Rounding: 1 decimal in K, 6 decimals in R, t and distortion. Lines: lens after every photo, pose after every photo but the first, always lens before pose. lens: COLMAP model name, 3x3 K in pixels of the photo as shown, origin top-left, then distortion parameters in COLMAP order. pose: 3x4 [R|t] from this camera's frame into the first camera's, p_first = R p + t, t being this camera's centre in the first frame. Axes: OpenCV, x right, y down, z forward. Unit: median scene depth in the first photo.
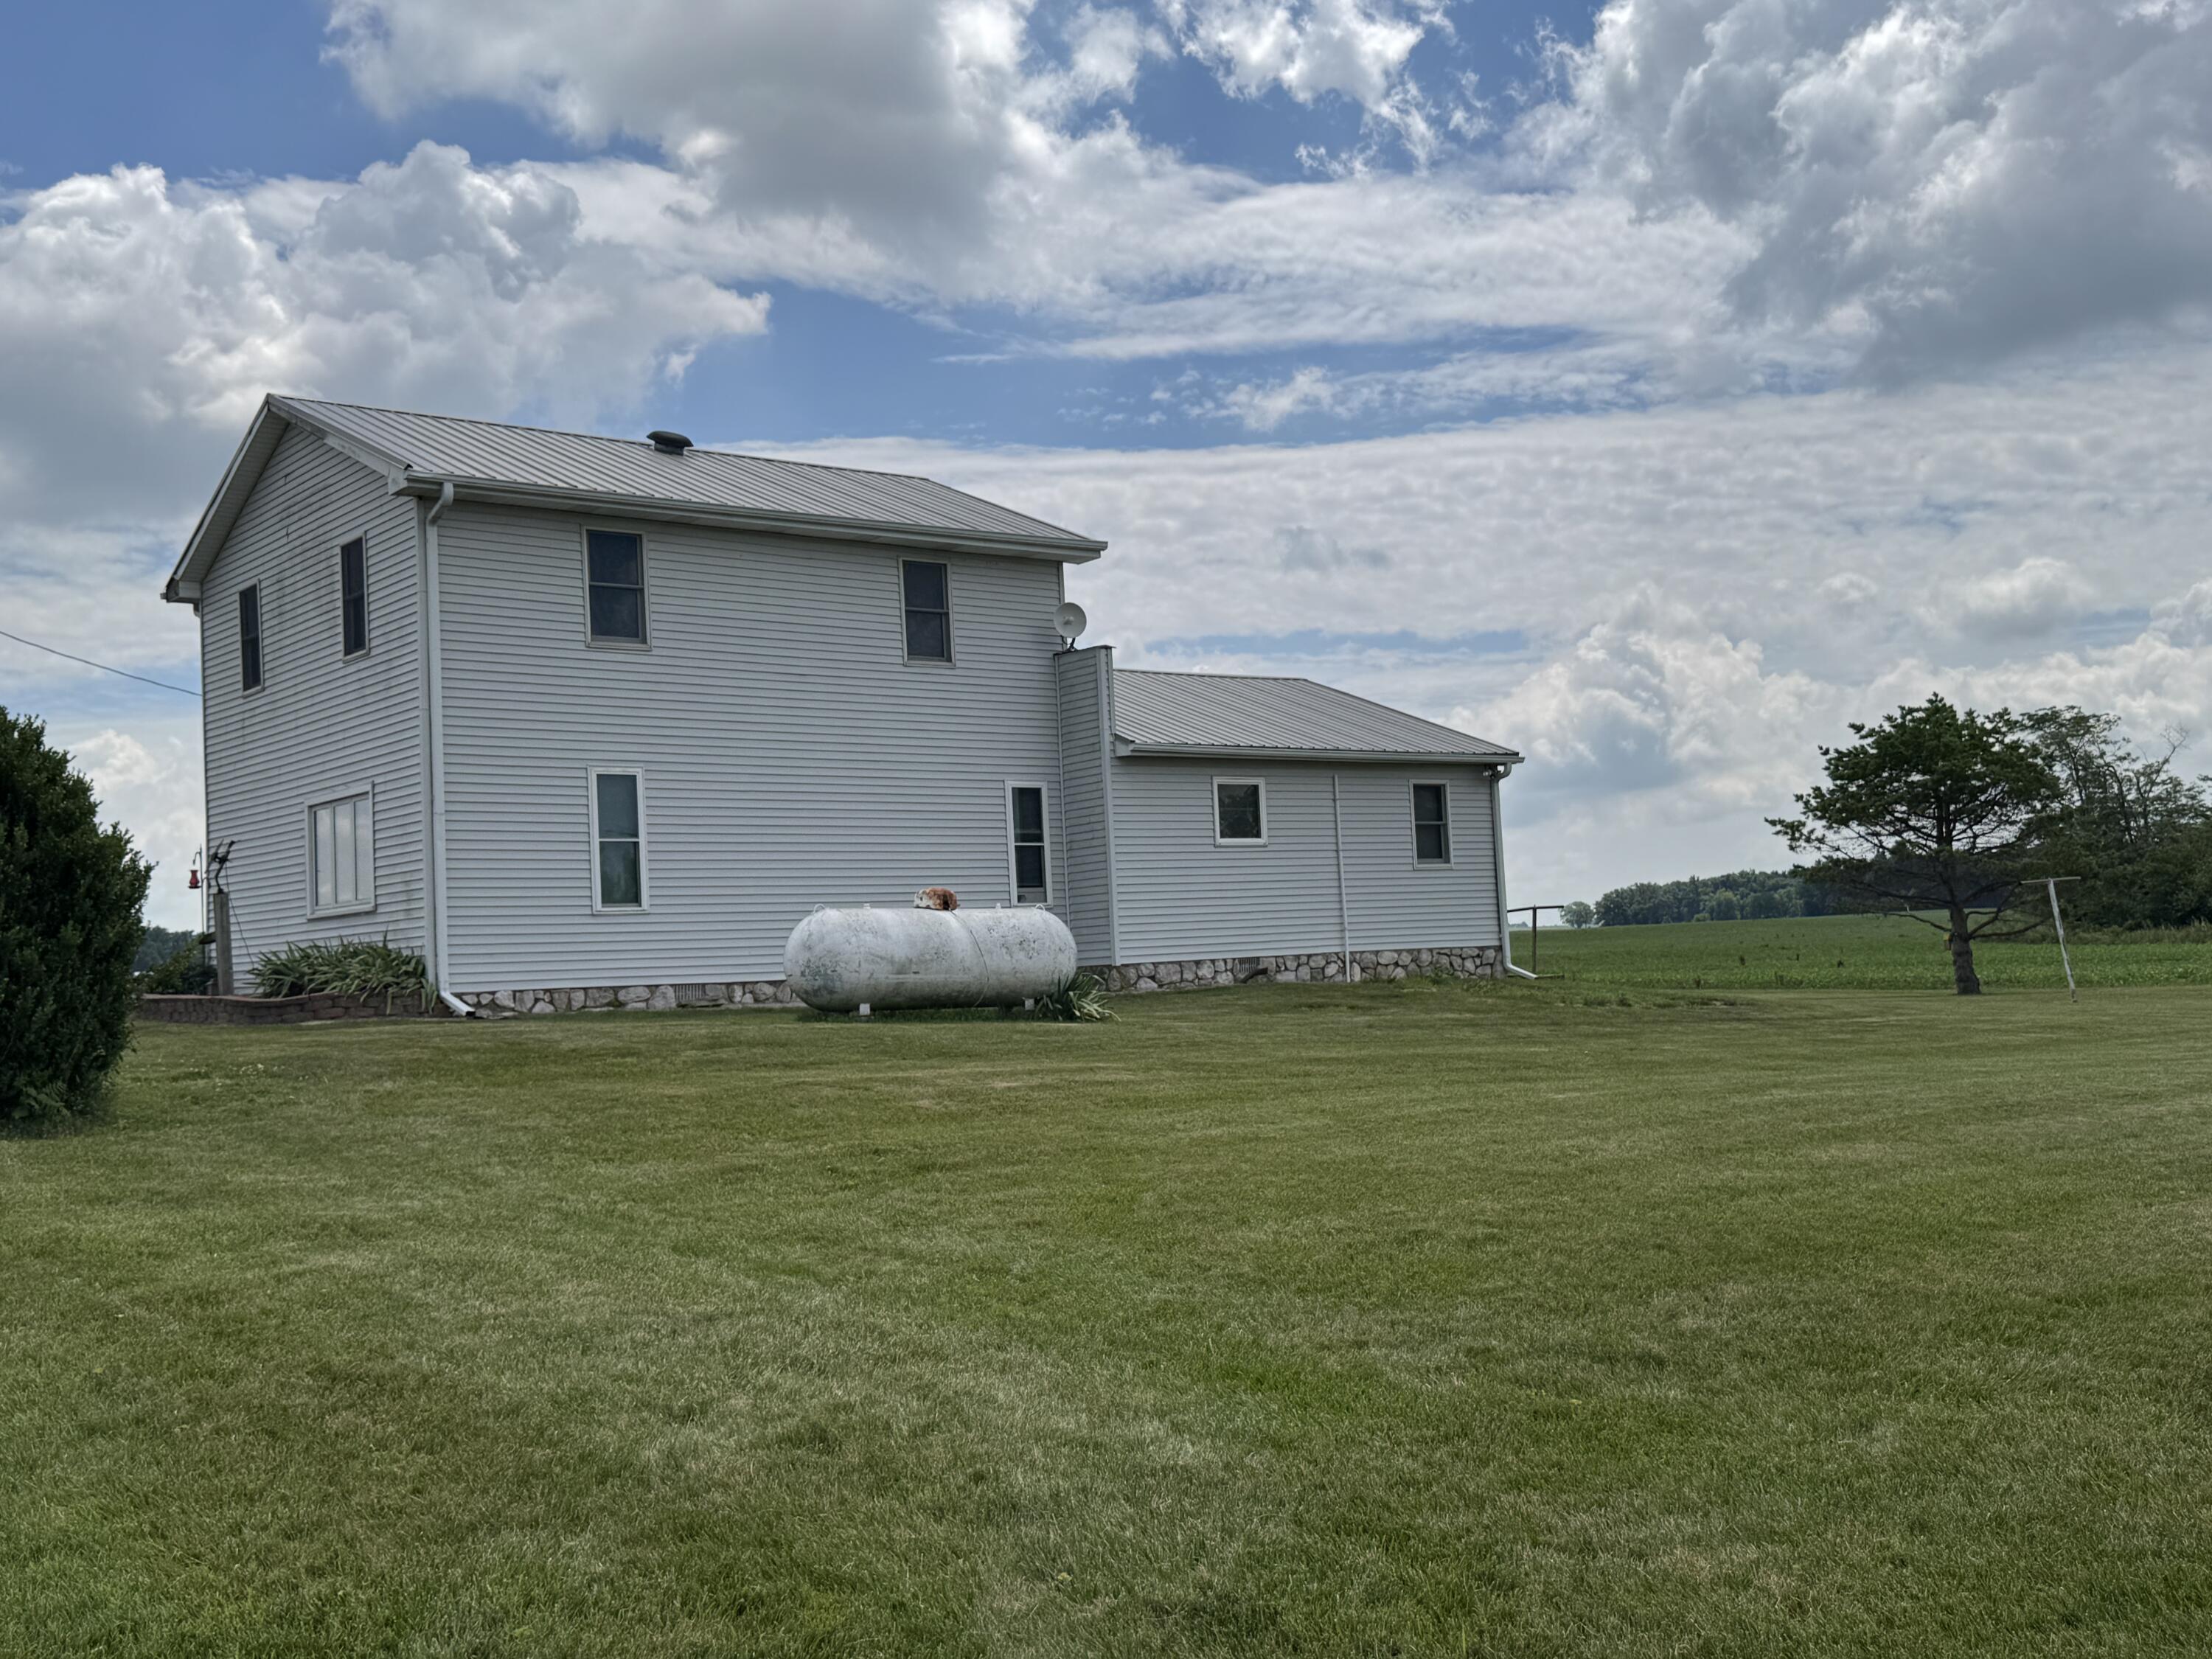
lens RADIAL K [[2258.5, 0, 1106.0], [0, 2258.5, 829.5], [0, 0, 1]] dist [0.000240, 0.000060]
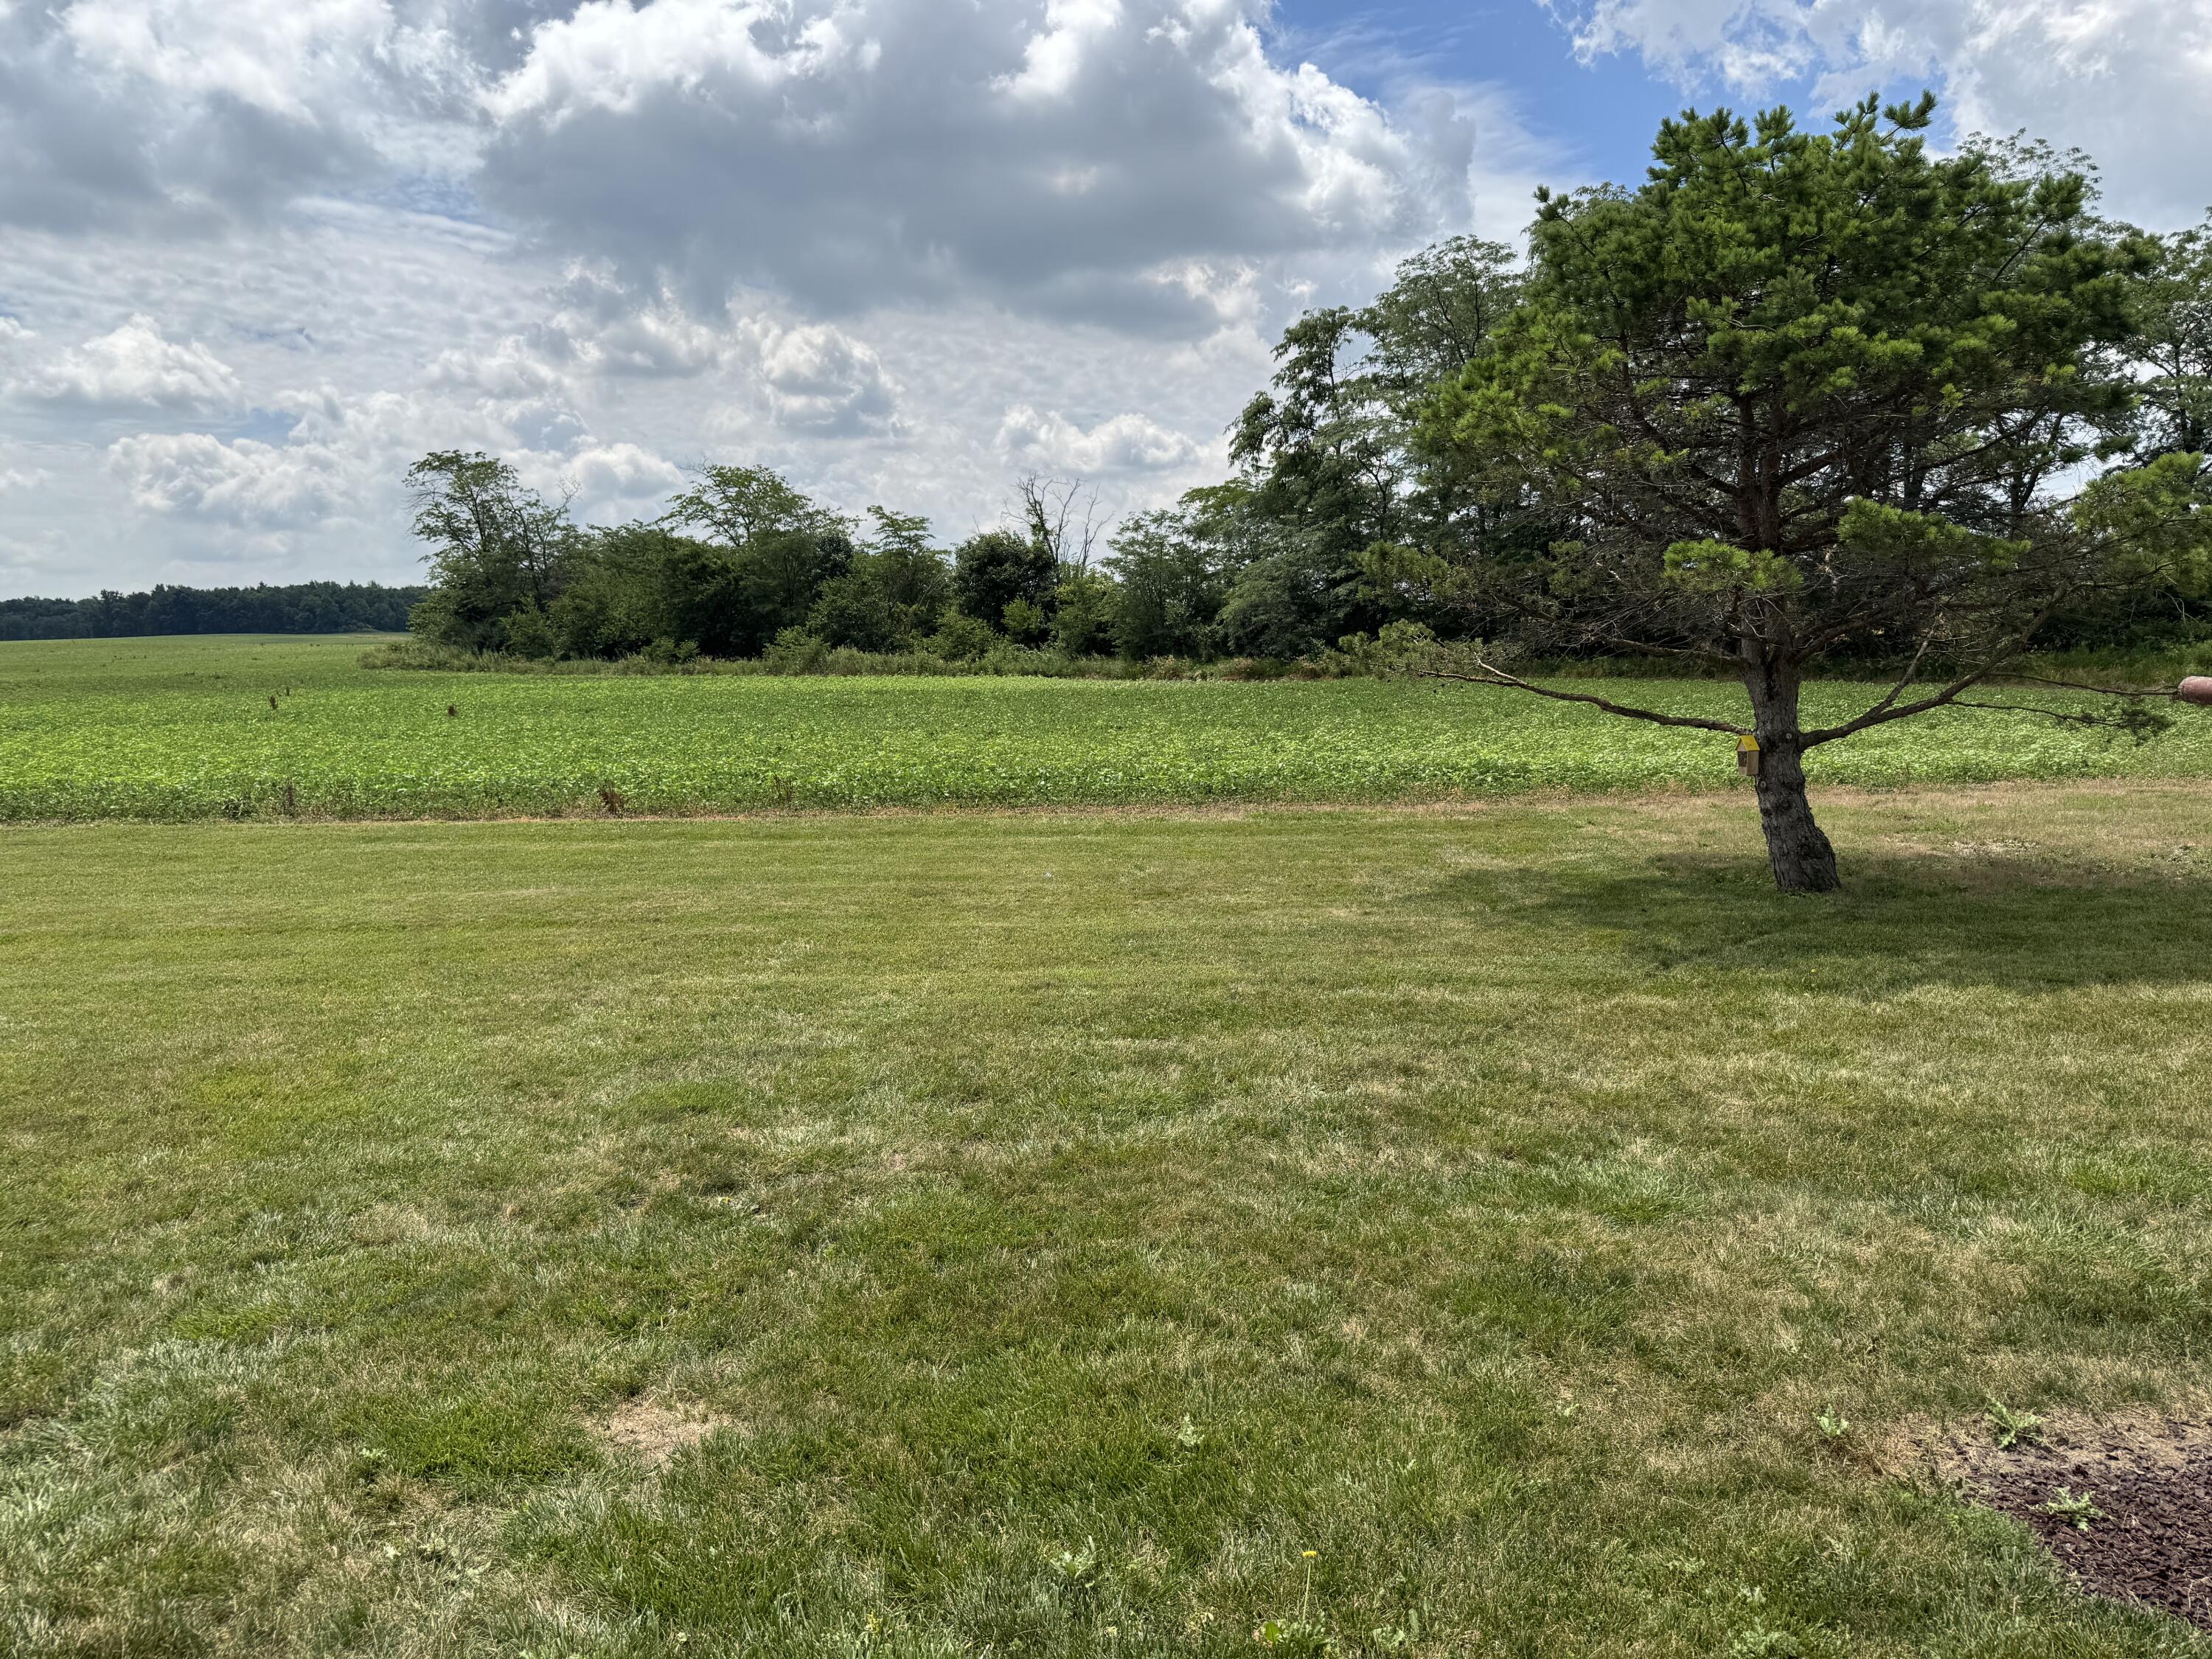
lens RADIAL K [[1540.3, 0, 1106.0], [0, 1540.3, 829.5], [0, 0, 1]] dist [-0.005284, -0.002097]
pose [[0.624444, -0.070006, 0.777926, 0.031413], [-0.054866, 0.989584, 0.133094, 0.011508], [-0.779140, -0.125792, 0.614099, 0.323440]]
